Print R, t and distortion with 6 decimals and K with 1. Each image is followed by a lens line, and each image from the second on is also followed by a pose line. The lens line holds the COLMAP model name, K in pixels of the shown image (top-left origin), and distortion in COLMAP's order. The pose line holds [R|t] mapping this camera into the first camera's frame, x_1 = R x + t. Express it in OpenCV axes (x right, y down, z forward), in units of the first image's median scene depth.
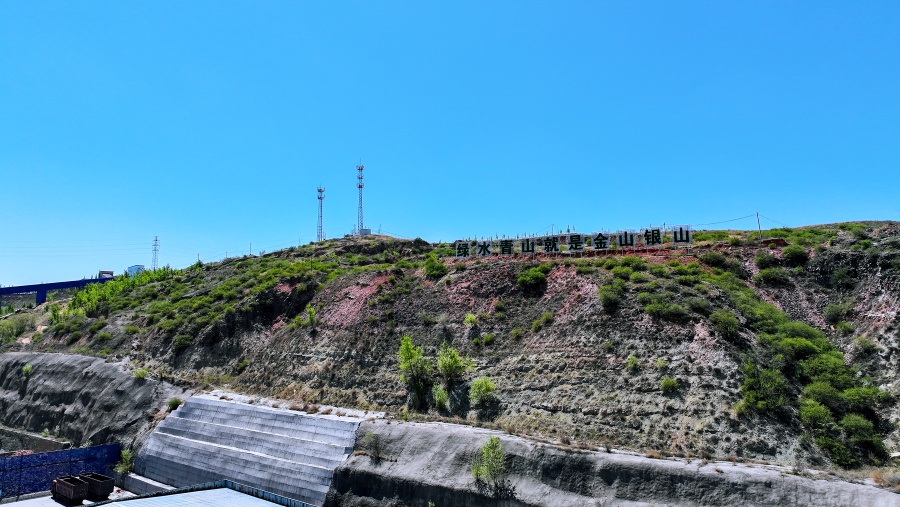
lens RADIAL K [[627.0, 0, 454.4], [0, 627.0, 249.8], [0, 0, 1]] dist [-0.000262, 0.004811]
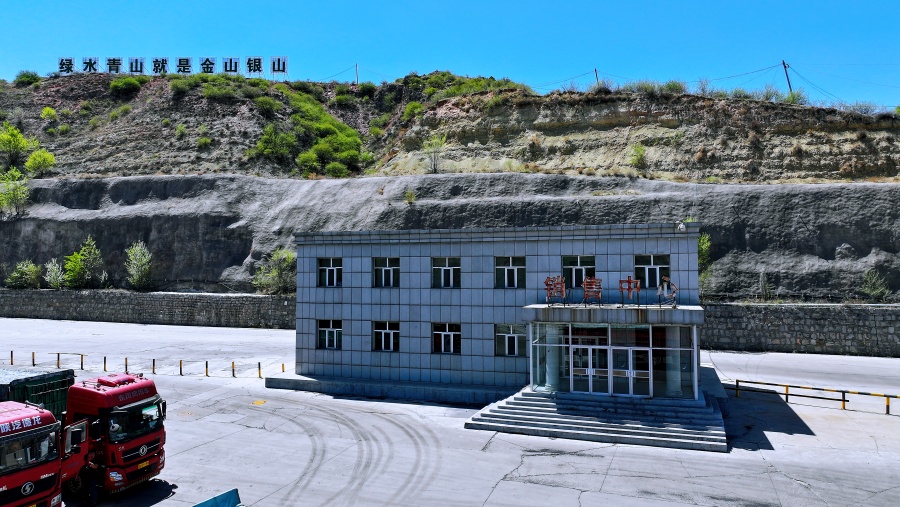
lens RADIAL K [[627.0, 0, 454.4], [0, 627.0, 249.8], [0, 0, 1]] dist [-0.000262, 0.004811]
pose [[0.905799, 0.019001, 0.423281, 0.194978], [-0.066224, 0.993065, 0.097138, 0.190591], [-0.418500, -0.116019, 0.900776, -0.195692]]
